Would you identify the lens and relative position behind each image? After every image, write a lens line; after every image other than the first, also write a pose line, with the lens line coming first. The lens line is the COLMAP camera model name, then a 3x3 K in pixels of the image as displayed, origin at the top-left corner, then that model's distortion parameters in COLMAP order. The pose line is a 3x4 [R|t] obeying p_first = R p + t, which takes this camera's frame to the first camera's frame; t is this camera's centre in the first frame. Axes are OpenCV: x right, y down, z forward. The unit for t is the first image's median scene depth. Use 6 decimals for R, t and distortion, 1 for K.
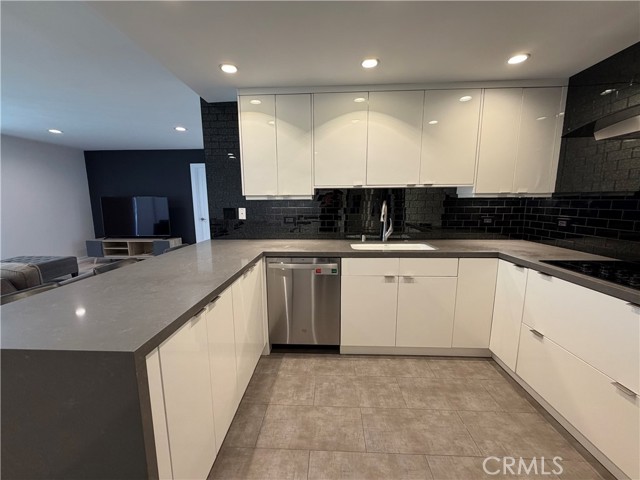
lens RADIAL K [[254.6, 0, 318.3], [0, 254.6, 239.8], [0, 0, 1]] dist [-0.001881, -0.000132]
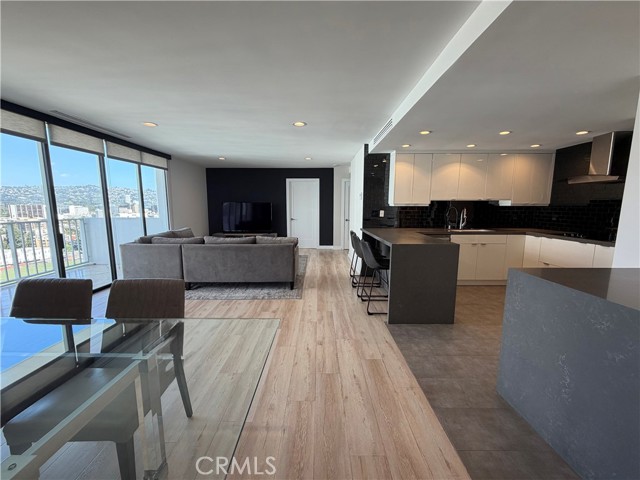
lens RADIAL K [[254.6, 0, 318.3], [0, 254.6, 239.8], [0, 0, 1]] dist [-0.001881, -0.000132]
pose [[0.999132, 0.002642, 0.041562, -0.930924], [-0.001830, 0.999807, -0.019574, 0.134095], [-0.041605, 0.019481, 0.998944, -0.878209]]
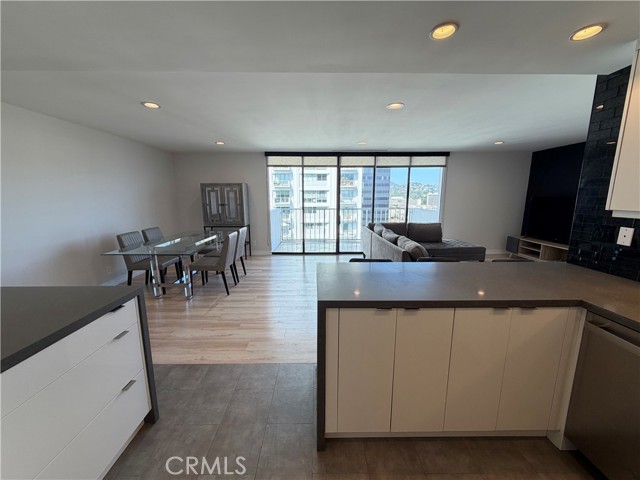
lens RADIAL K [[254.6, 0, 318.3], [0, 254.6, 239.8], [0, 0, 1]] dist [-0.001881, -0.000132]
pose [[0.053035, 0.177493, -0.982692, 0.314604], [-0.152401, 0.973988, 0.167696, -0.094951], [0.986895, 0.140869, 0.078706, 0.231624]]
